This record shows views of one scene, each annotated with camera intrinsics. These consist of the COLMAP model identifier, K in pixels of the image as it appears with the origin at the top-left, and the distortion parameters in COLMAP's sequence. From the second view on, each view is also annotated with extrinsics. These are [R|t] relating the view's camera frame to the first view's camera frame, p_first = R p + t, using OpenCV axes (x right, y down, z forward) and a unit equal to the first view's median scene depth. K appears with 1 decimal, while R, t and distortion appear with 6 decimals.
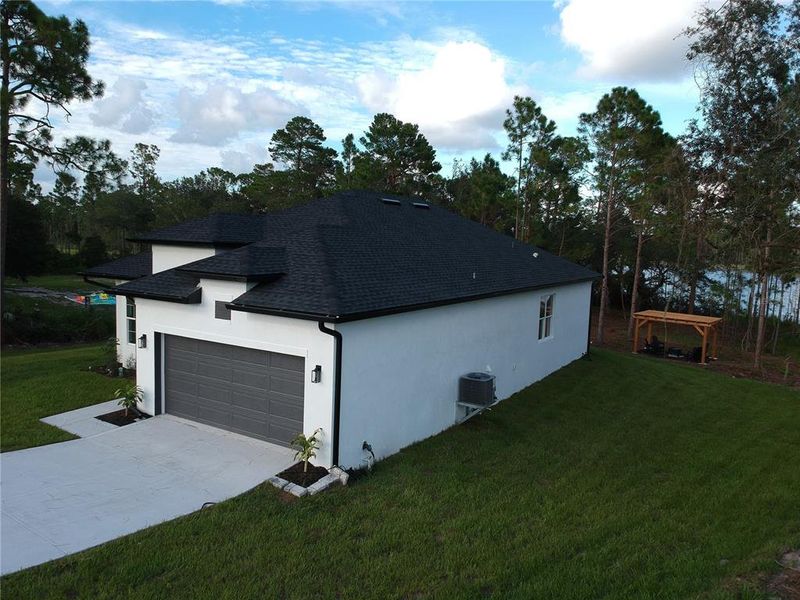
lens RADIAL K [[587.3, 0, 393.7], [0, 587.3, 289.0], [0, 0, 1]] dist [0.099507, -0.178431]
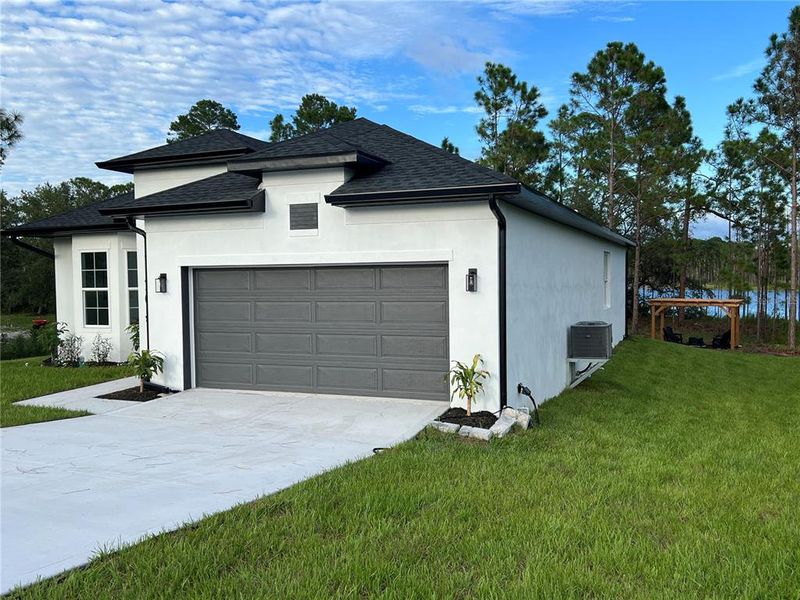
lens RADIAL K [[694.7, 0, 405.3], [0, 694.7, 297.4], [0, 0, 1]] dist [0.027114, -0.006193]
pose [[0.983832, -0.049744, 0.172048, -0.125352], [0.059198, 0.996980, -0.050260, 0.071655], [-0.169028, 0.059632, 0.983806, 0.068534]]
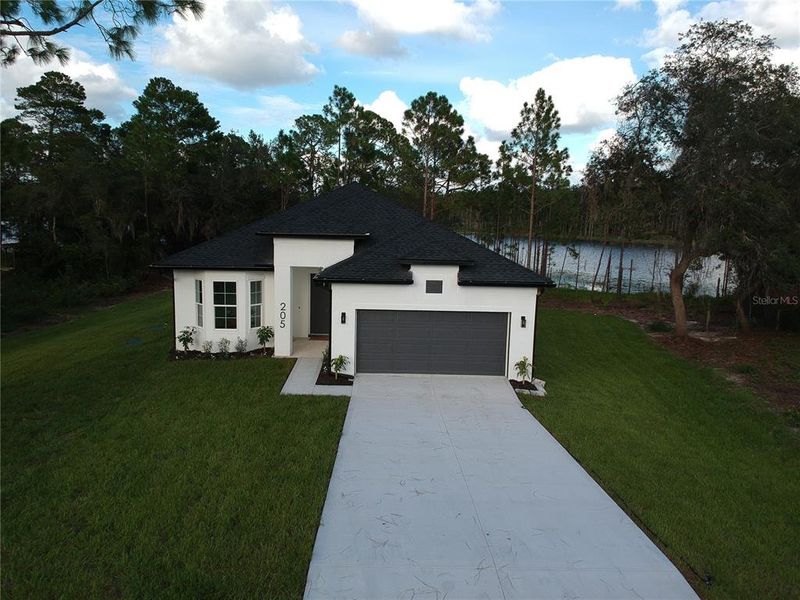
lens RADIAL K [[587.3, 0, 393.7], [0, 587.3, 289.0], [0, 0, 1]] dist [0.099507, -0.178431]
pose [[0.835672, -0.087063, 0.542285, -0.439017], [0.050731, 0.995371, 0.081628, -0.029757], [-0.546882, -0.040703, 0.836220, -0.035509]]
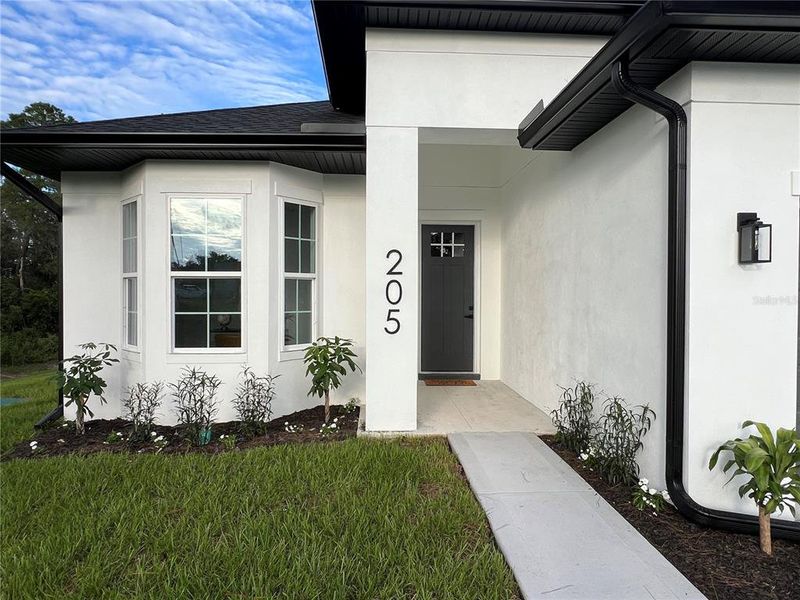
lens RADIAL K [[501.4, 0, 400.0], [0, 501.4, 300.0], [0, 0, 1]] dist [-0.007784, -0.000591]
pose [[0.815481, -0.035552, 0.577691, -0.296652], [0.074332, 0.996279, -0.043617, 0.049895], [-0.573990, 0.078510, 0.815090, 0.403842]]
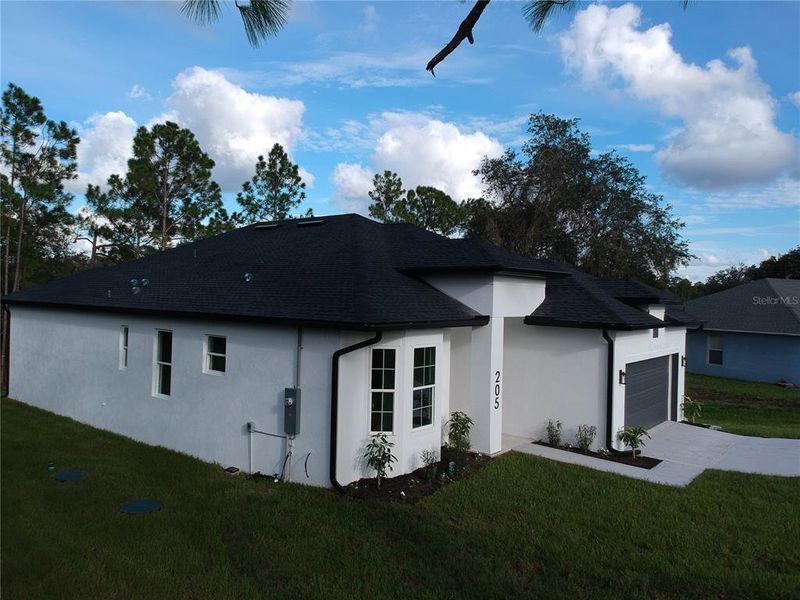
lens RADIAL K [[587.3, 0, 393.7], [0, 587.3, 289.0], [0, 0, 1]] dist [0.099507, -0.178431]
pose [[0.126307, -0.015334, 0.991873, -0.626371], [0.067480, 0.997697, 0.006831, -0.037338], [-0.989693, 0.066068, 0.127051, 0.544678]]
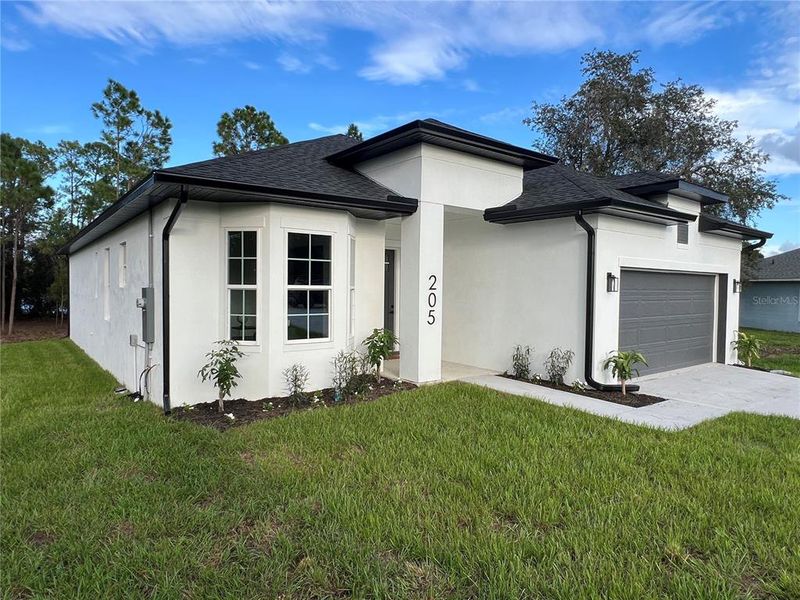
lens RADIAL K [[501.4, 0, 400.0], [0, 501.4, 300.0], [0, 0, 1]] dist [-0.007784, -0.000591]
pose [[0.343820, -0.048899, 0.937762, -0.461775], [0.082704, 0.996339, 0.021632, 0.033571], [-0.935387, 0.070119, 0.346605, 0.454768]]
